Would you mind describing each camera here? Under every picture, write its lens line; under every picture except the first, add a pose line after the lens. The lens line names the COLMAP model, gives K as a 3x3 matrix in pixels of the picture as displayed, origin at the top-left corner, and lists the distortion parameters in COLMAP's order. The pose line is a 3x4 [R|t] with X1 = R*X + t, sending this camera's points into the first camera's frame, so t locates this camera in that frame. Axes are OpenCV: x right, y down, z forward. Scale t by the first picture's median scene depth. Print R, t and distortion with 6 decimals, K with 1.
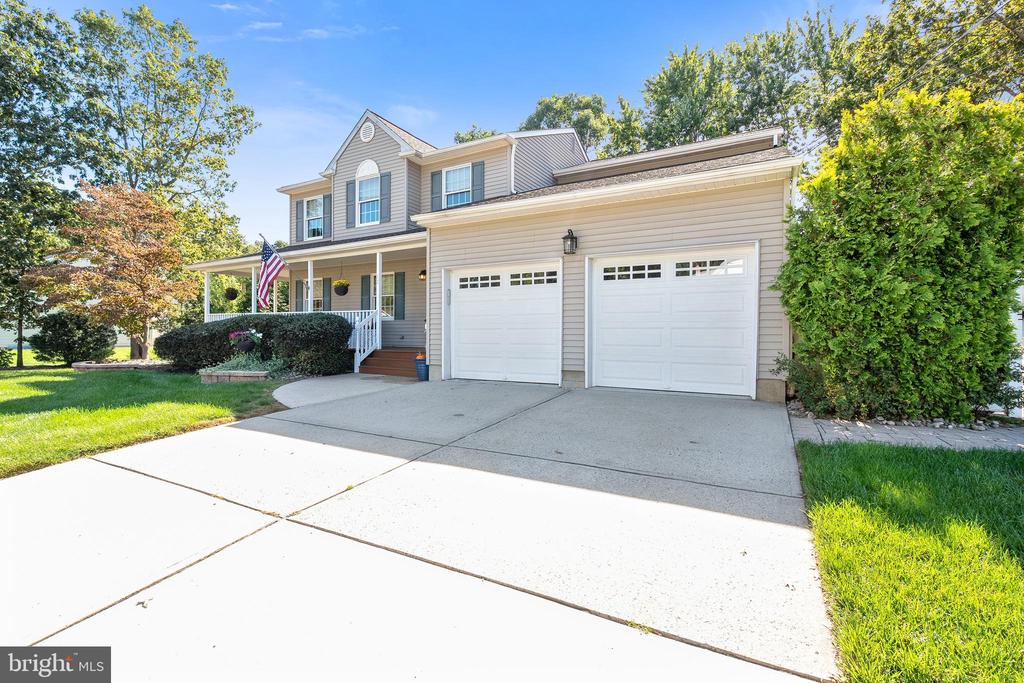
lens RADIAL K [[461.2, 0, 512.0], [0, 461.2, 341.5], [0, 0, 1]] dist [-0.001113, 0.000060]
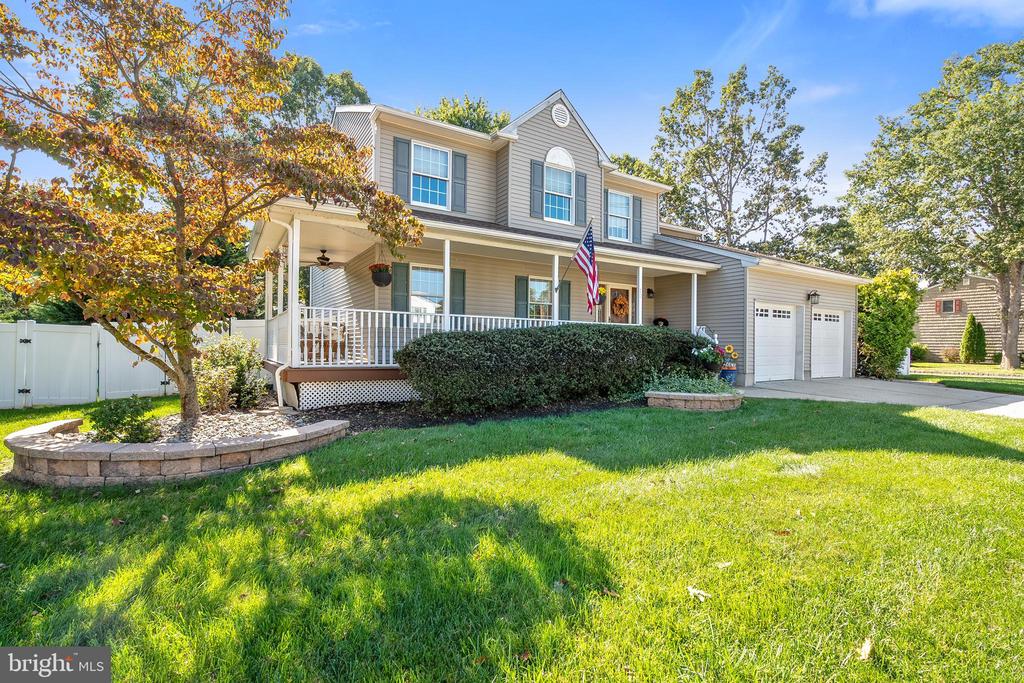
lens RADIAL K [[461.2, 0, 512.0], [0, 461.2, 341.5], [0, 0, 1]] dist [-0.001113, 0.000060]
pose [[0.476794, 0.012448, 0.878927, -1.260293], [0.012526, 0.999702, -0.020954, -0.017870], [-0.878926, 0.021000, 0.476496, 0.772365]]
